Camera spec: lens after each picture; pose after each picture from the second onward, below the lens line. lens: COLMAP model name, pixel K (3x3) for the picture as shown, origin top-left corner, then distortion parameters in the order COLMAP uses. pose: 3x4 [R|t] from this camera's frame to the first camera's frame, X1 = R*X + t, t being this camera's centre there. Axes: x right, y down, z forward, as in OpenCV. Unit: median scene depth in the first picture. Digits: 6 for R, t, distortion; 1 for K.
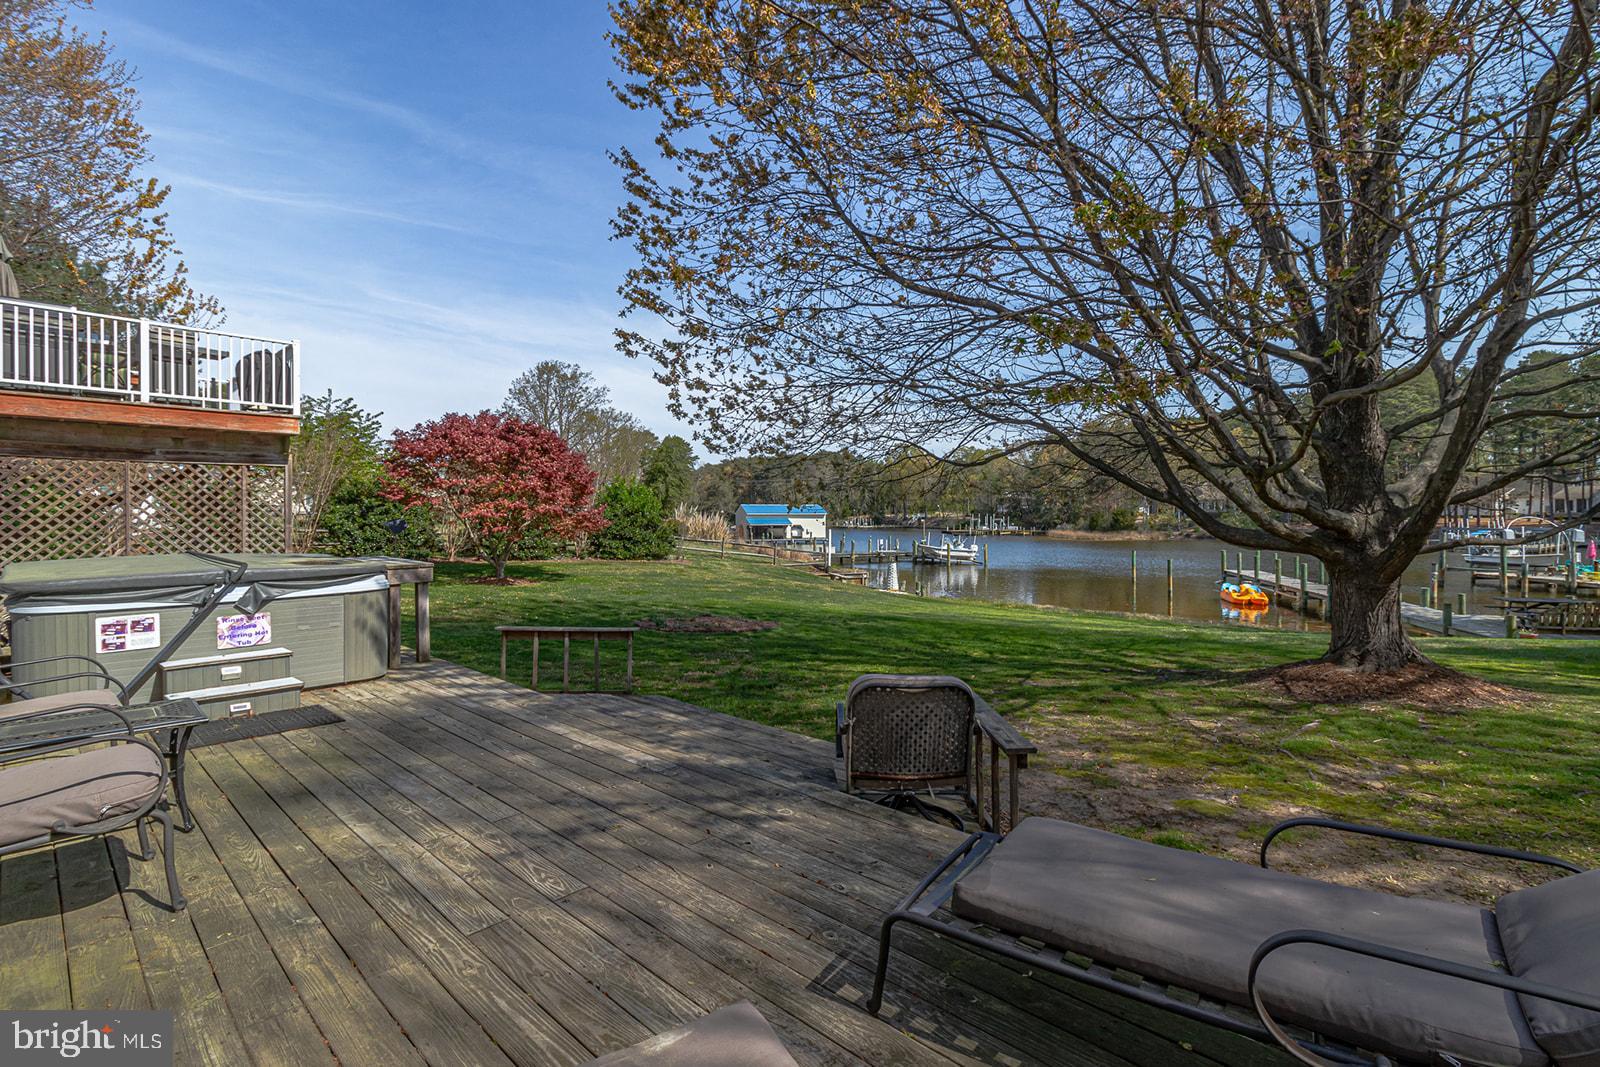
lens RADIAL K [[741.3, 0, 799.3], [0, 741.3, 527.3], [0, 0, 1]] dist [-0.011542, 0.001892]
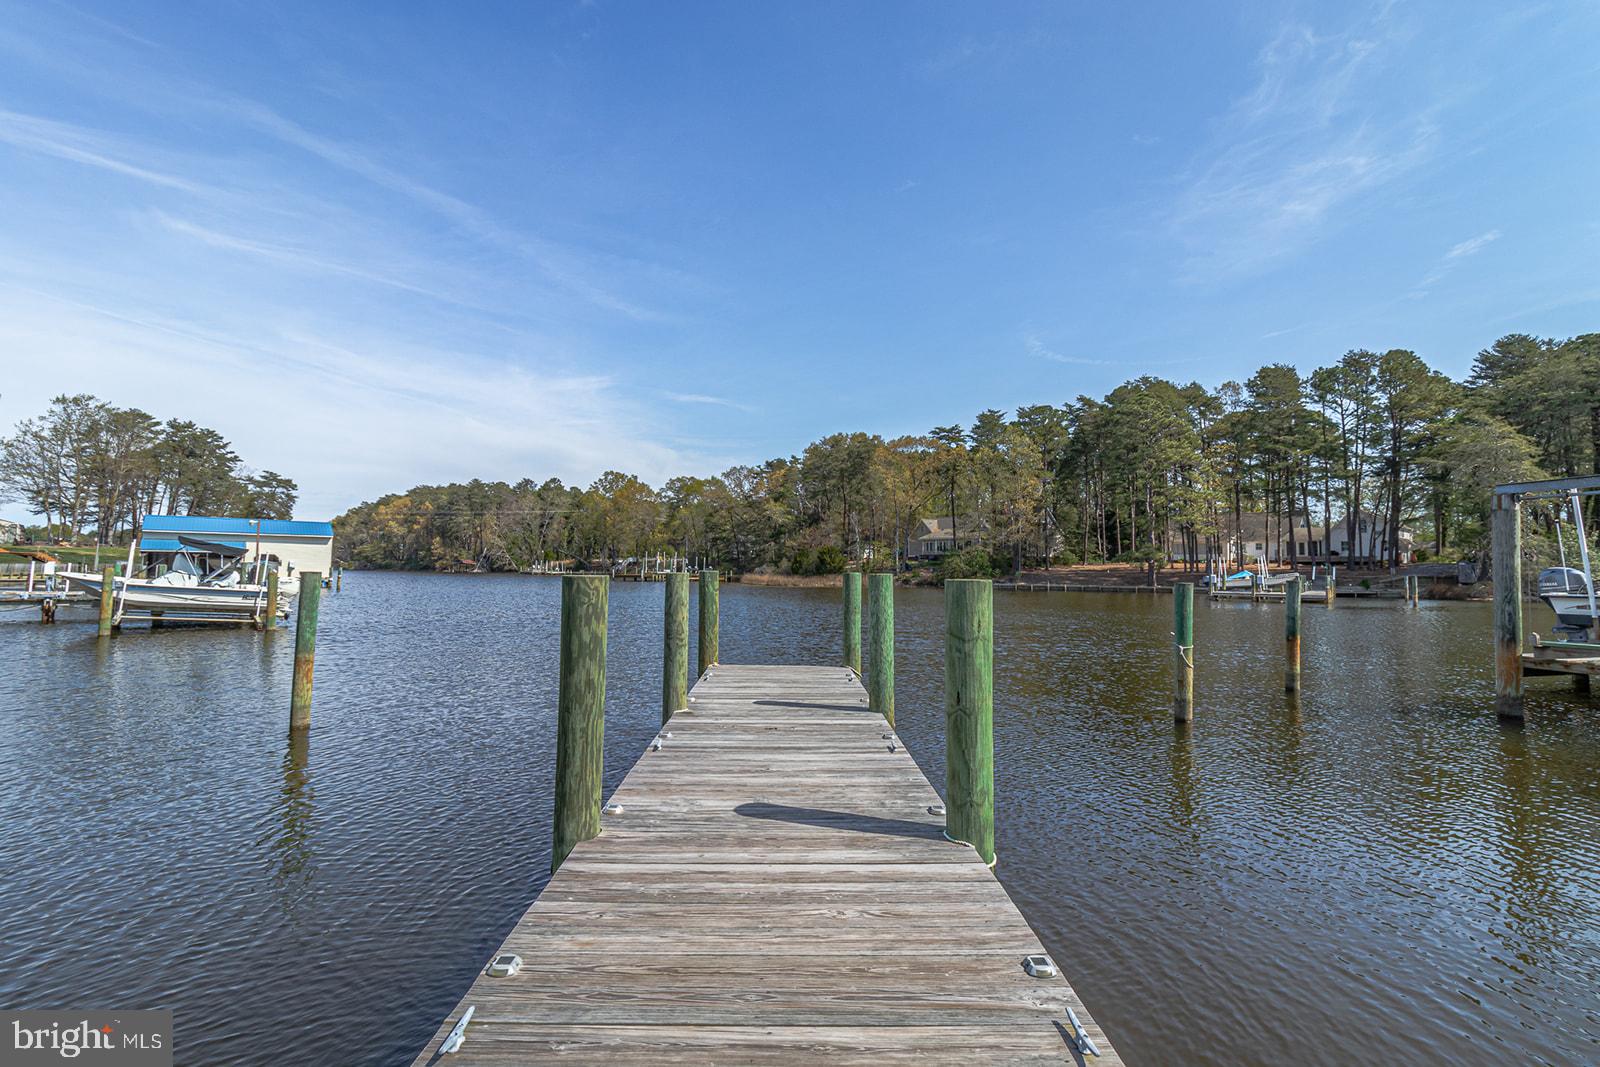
lens RADIAL K [[741.3, 0, 790.4], [0, 741.3, 504.9], [0, 0, 1]] dist [-0.011542, 0.001892]
pose [[0.959863, 0.037297, 0.277977, 0.577380], [-0.009102, 0.994739, -0.102039, 0.035323], [-0.280321, 0.095413, 0.955153, 0.861172]]
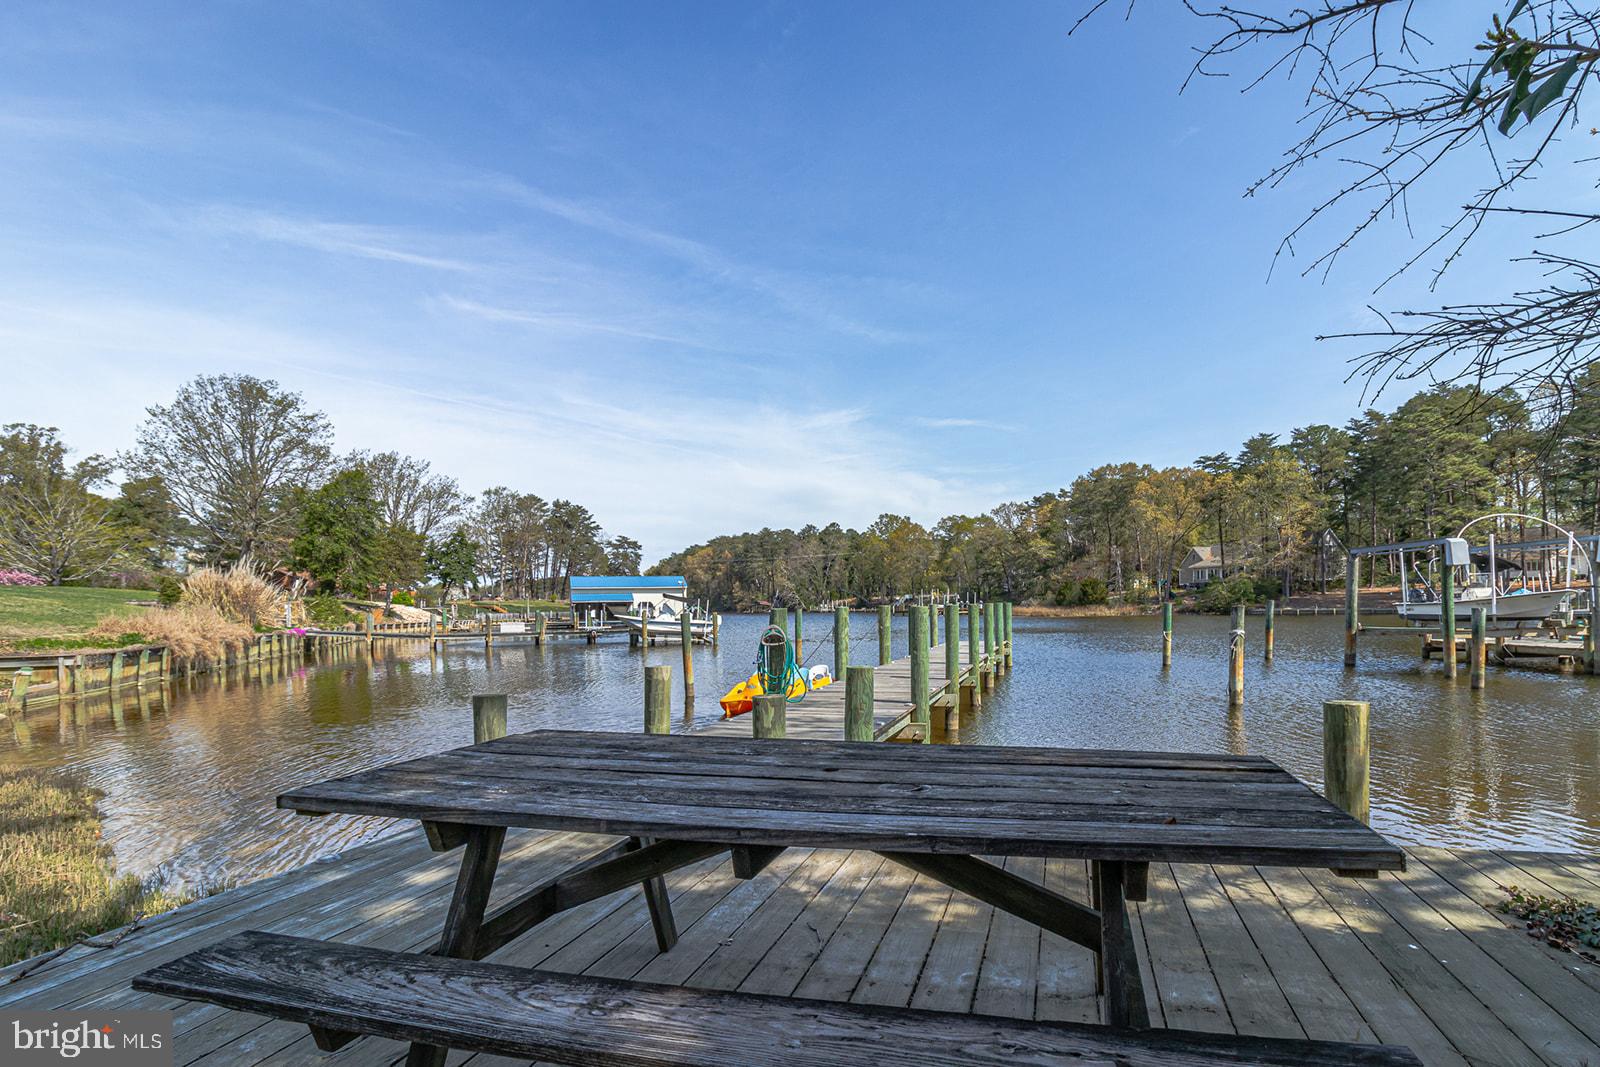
lens RADIAL K [[764.4, 0, 858.1], [0, 764.4, 637.7], [0, 0, 1]] dist [-0.011168, 0.001198]
pose [[0.999821, -0.016187, 0.009794, 0.532927], [0.015910, 0.999489, 0.027719, 0.040996], [-0.010238, -0.027559, 0.999568, 0.483848]]
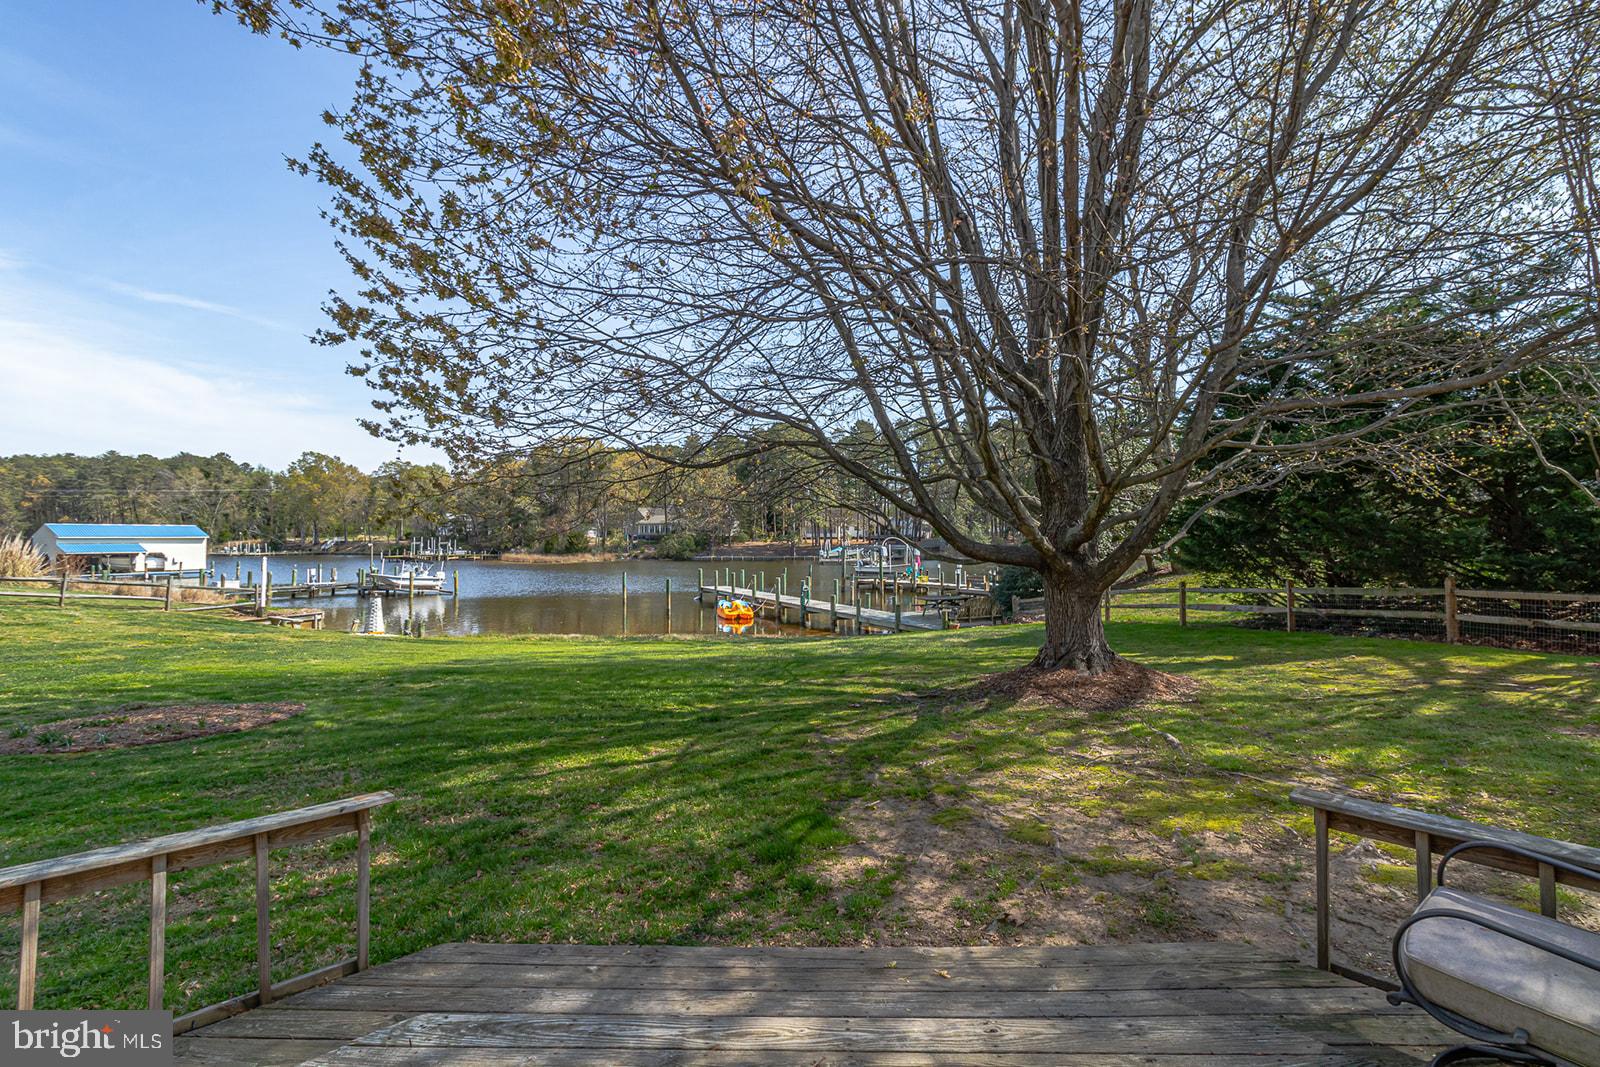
lens RADIAL K [[731.2, 0, 811.5], [0, 731.2, 528.3], [0, 0, 1]] dist [0.004337, 0.000625]
pose [[0.735447, 0.007247, 0.677543, -0.045808], [0.013451, 0.999590, -0.025292, -0.000444], [-0.677448, 0.027714, 0.735048, 0.084638]]
